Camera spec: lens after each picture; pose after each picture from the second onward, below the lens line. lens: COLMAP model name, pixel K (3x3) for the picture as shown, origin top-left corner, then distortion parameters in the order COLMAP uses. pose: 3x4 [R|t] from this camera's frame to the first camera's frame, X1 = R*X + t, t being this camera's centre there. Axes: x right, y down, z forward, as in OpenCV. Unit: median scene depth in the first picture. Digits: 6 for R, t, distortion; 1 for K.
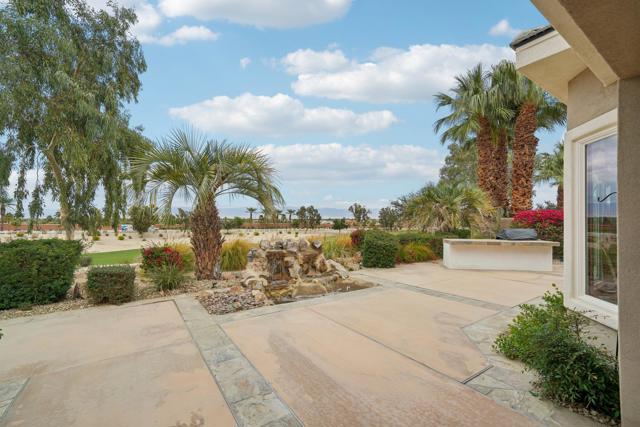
lens RADIAL K [[269.9, 0, 320.0], [0, 269.9, 213.5], [0, 0, 1]] dist [0.001856, 0.000099]
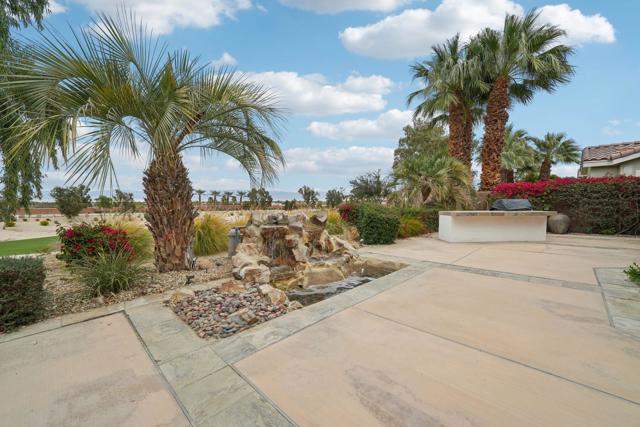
lens RADIAL K [[256.5, 0, 320.0], [0, 256.5, 213.5], [0, 0, 1]] dist [-0.002680, 0.000216]
pose [[0.982061, -0.017101, 0.187785, -0.166838], [0.003779, 0.997464, 0.071068, 0.052257], [-0.188525, -0.069084, 0.979636, 0.289548]]
